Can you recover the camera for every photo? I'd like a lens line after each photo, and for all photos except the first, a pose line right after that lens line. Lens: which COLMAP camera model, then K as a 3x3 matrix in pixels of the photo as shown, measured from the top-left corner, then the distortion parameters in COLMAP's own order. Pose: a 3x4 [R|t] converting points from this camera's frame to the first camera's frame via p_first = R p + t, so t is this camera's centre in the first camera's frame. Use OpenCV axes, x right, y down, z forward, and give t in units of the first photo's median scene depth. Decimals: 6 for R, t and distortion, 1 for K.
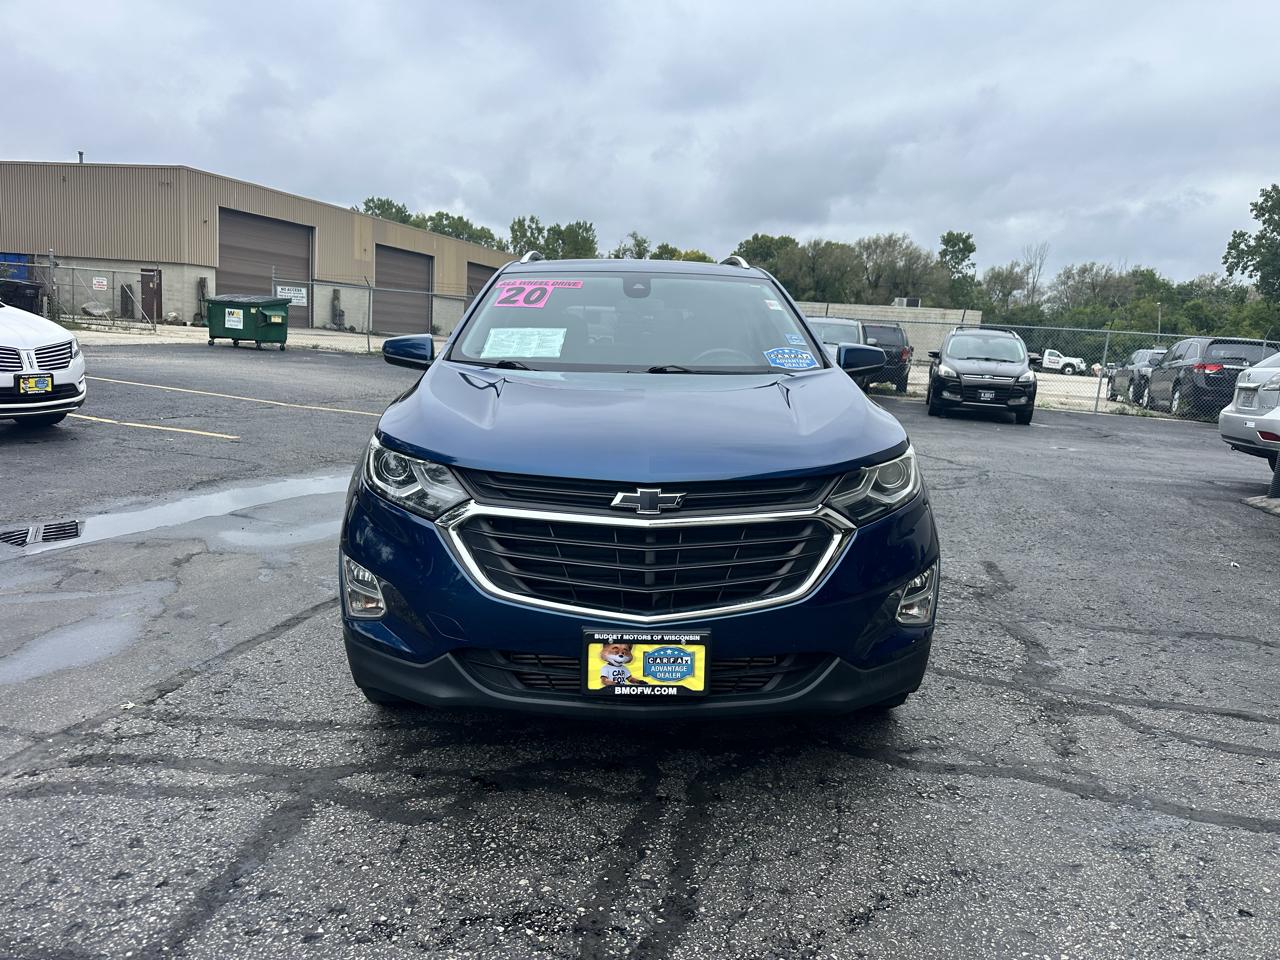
lens RADIAL K [[895.3, 0, 645.3], [0, 895.3, 471.0], [0, 0, 1]] dist [0.026345, -0.027093]
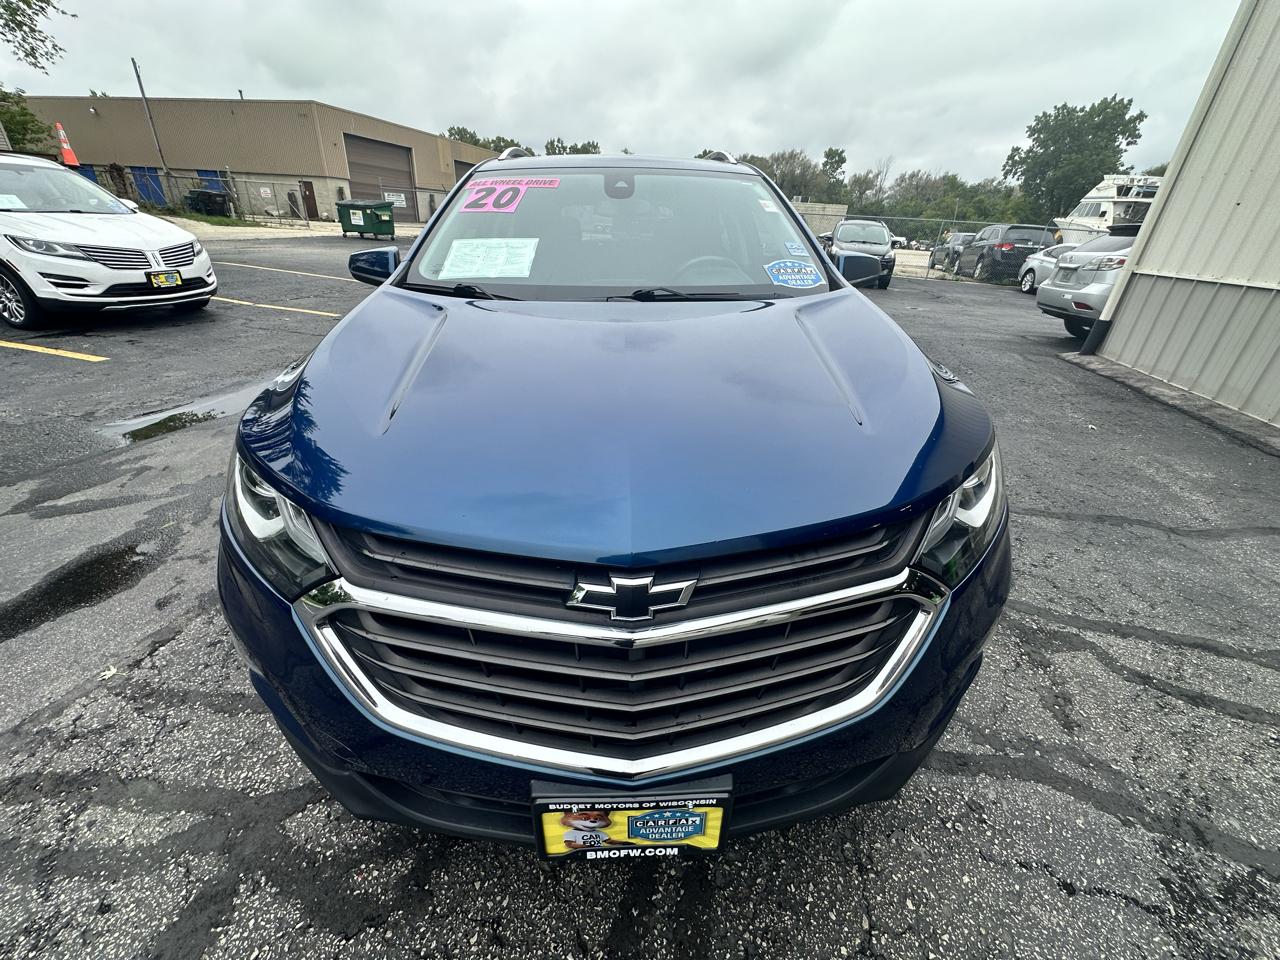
lens RADIAL K [[505.6, 0, 641.0], [0, 505.6, 478.2], [0, 0, 1]] dist [-0.004824, -0.000467]
pose [[0.999883, -0.014187, 0.005633, 0.002521], [0.011727, 0.950175, 0.311497, -0.041124], [-0.009771, -0.311395, 0.950230, 0.210302]]
